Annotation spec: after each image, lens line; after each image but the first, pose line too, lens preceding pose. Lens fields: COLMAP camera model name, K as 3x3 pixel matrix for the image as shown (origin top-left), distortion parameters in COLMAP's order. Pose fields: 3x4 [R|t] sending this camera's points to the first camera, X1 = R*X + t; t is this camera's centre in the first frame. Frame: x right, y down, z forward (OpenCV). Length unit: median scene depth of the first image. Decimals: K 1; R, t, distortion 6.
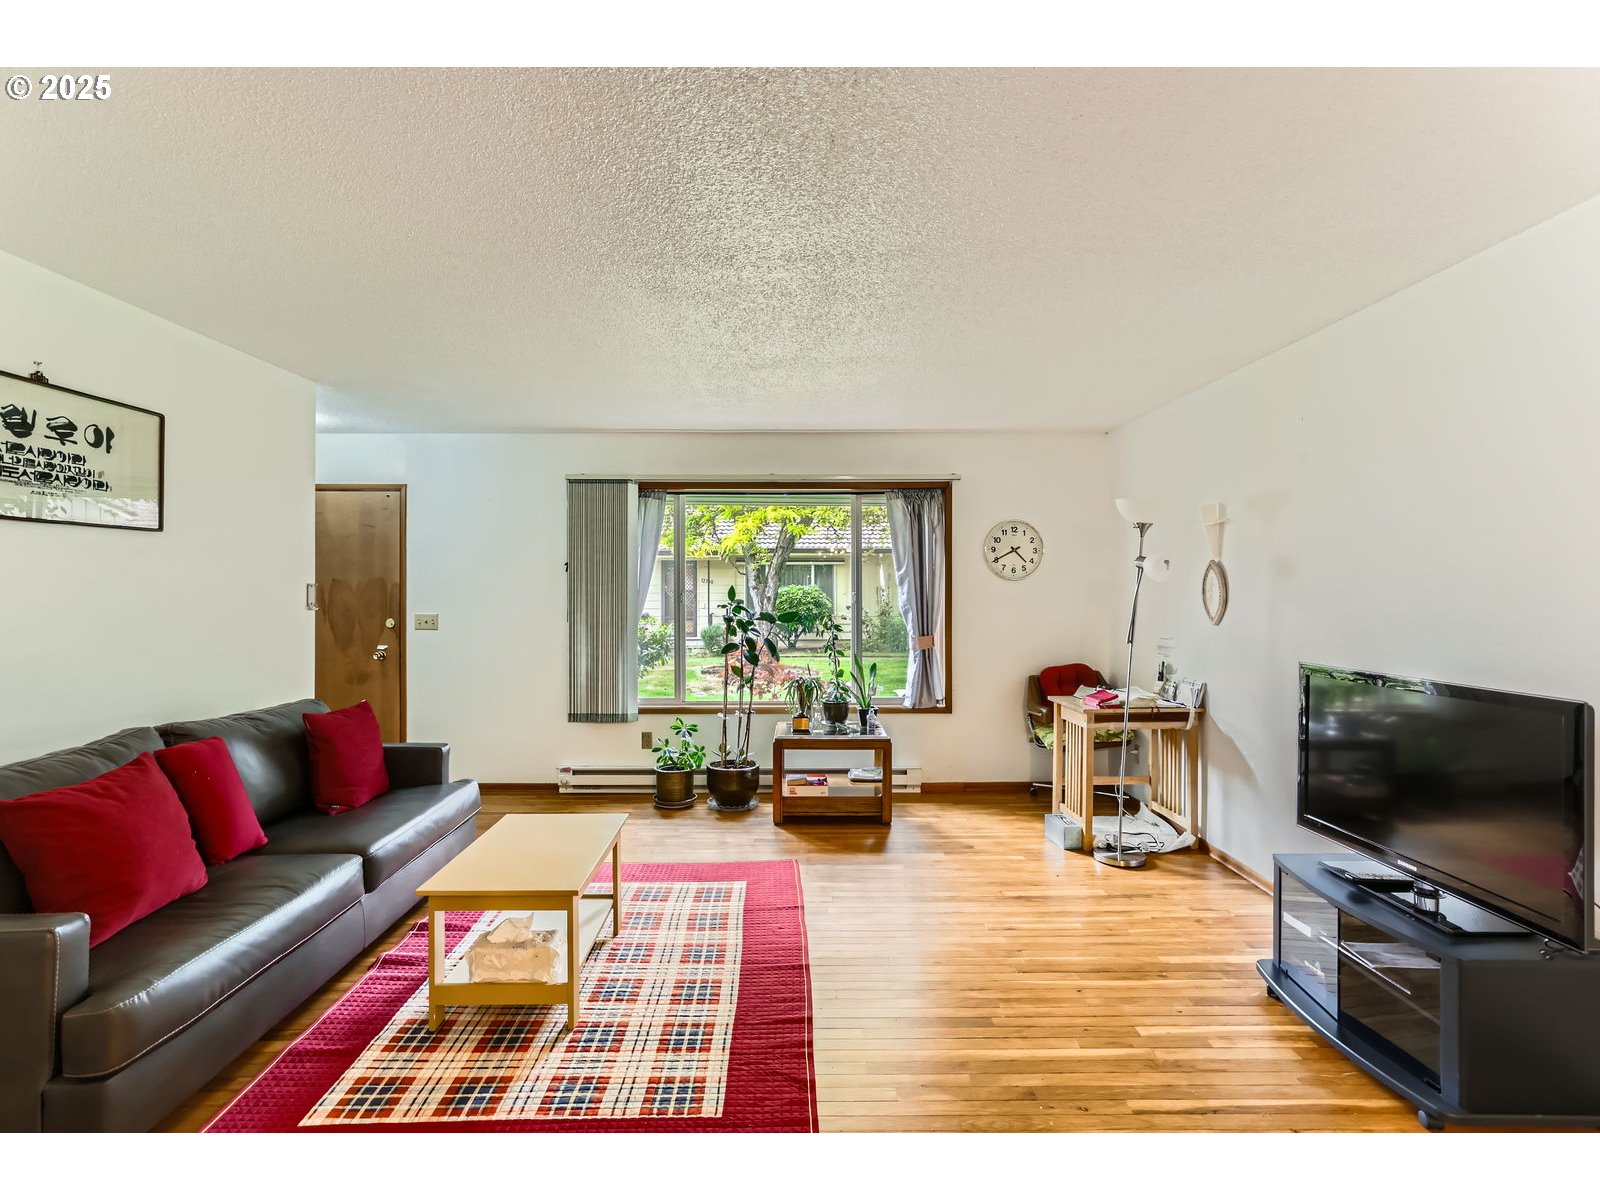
lens RADIAL K [[775.2, 0, 798.2], [0, 775.2, 587.5], [0, 0, 1]] dist [-0.040800, 0.023992]
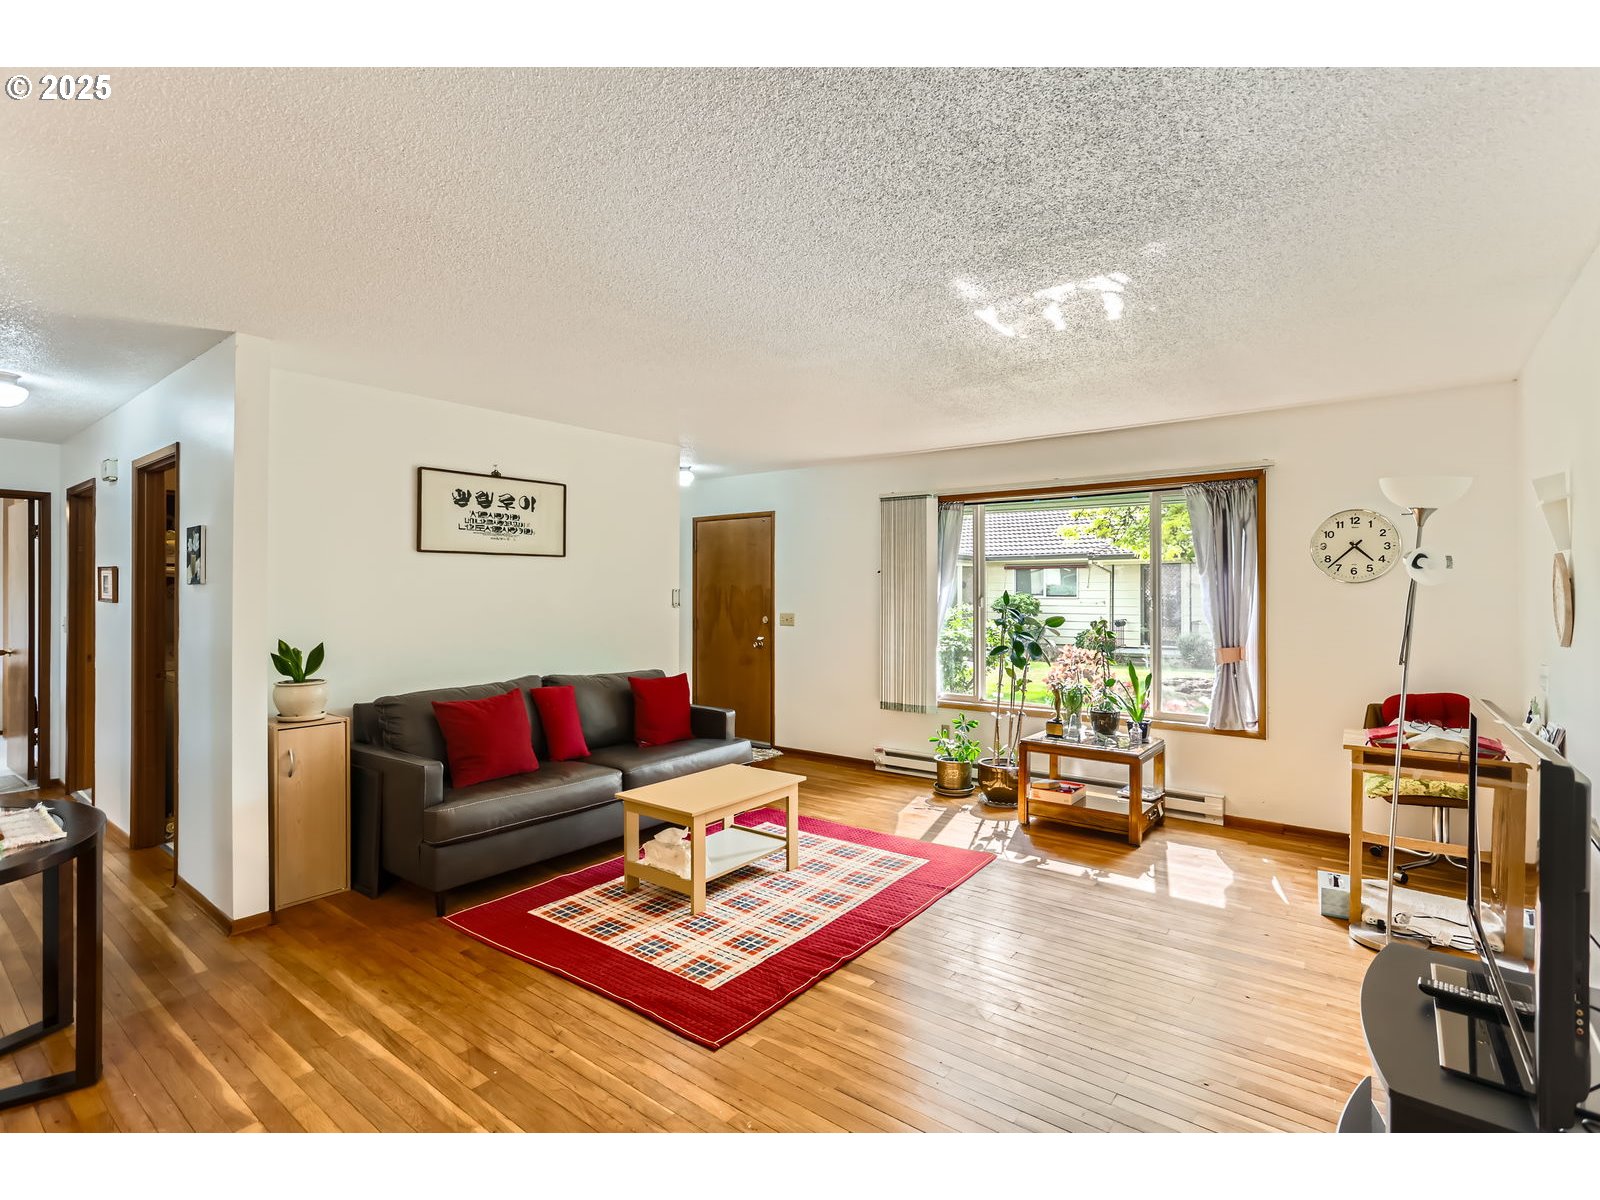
lens RADIAL K [[775.2, 0, 798.2], [0, 775.2, 587.5], [0, 0, 1]] dist [-0.040800, 0.023992]
pose [[0.783979, -0.002842, -0.620781, 0.342768], [-0.000879, 0.999983, -0.005689, -0.000155], [0.620787, 0.005005, 0.783963, 0.016535]]
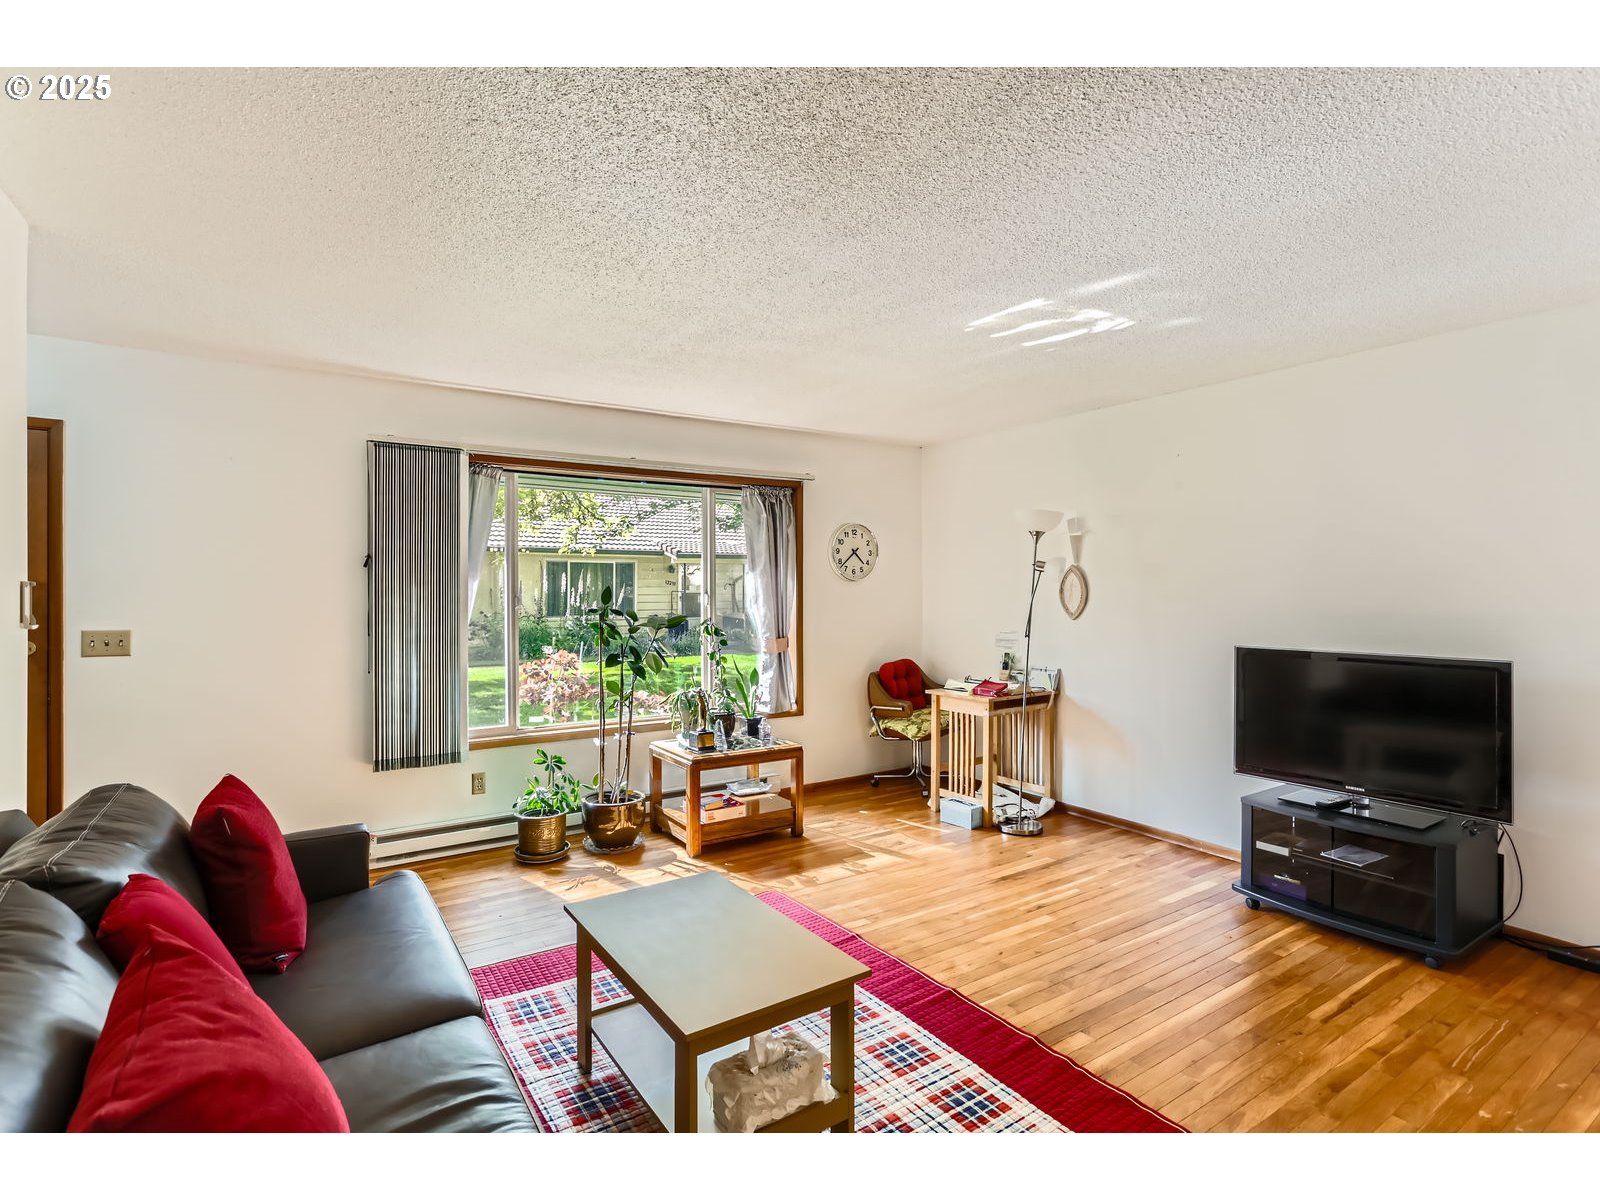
lens RADIAL K [[779.7, 0, 799.4], [0, 779.7, 586.9], [0, 0, 1]] dist [-0.040520, 0.024661]
pose [[0.841210, -0.000479, 0.540708, -0.372797], [0.001776, 0.999997, -0.001877, 0.000162], [-0.540705, 0.002539, 0.841208, 0.174164]]
